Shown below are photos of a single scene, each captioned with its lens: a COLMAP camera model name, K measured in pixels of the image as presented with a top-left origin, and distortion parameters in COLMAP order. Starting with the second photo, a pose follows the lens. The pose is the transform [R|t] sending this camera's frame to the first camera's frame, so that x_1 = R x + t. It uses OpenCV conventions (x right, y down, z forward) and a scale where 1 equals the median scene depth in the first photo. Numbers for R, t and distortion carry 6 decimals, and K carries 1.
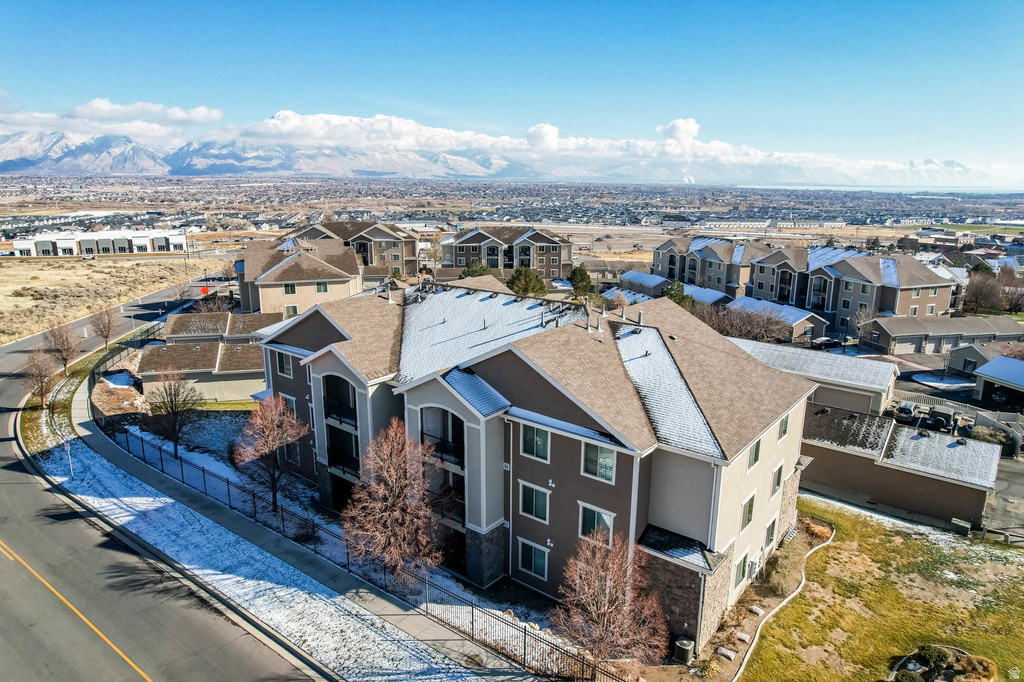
lens RADIAL K [[650.1, 0, 513.2], [0, 650.1, 346.3], [0, 0, 1]] dist [-0.043101, 0.018097]
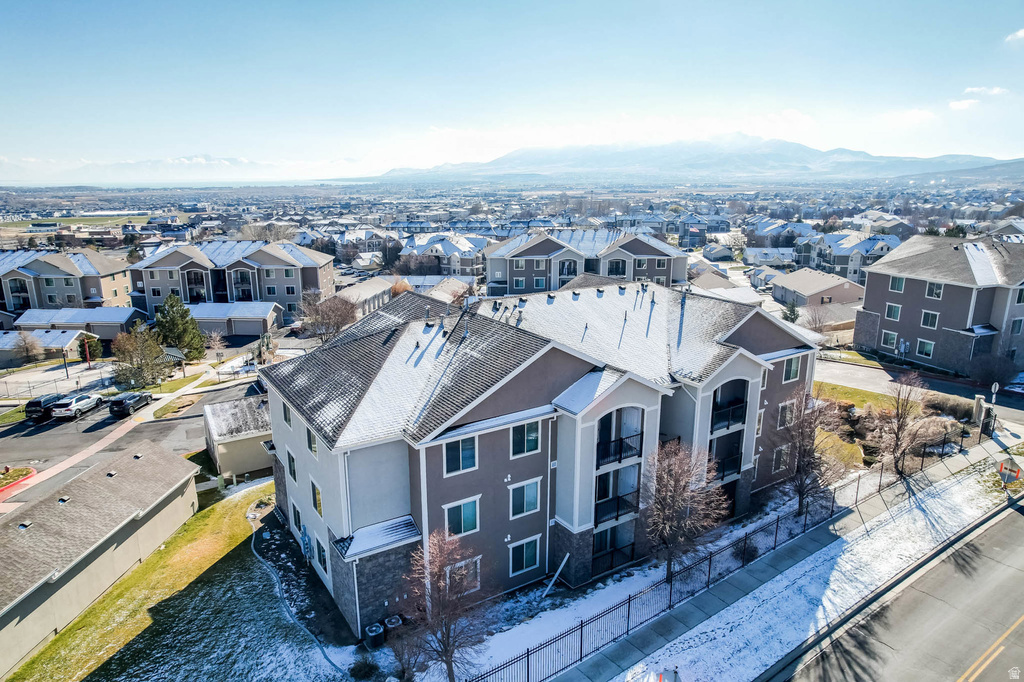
lens RADIAL K [[650.1, 0, 515.8], [0, 650.1, 339.8], [0, 0, 1]] dist [-0.043101, 0.018097]
pose [[0.303580, -0.233906, 0.923649, -1.217125], [0.233794, 0.958050, 0.165776, -0.238815], [-0.923677, 0.165617, 0.345530, 0.928298]]
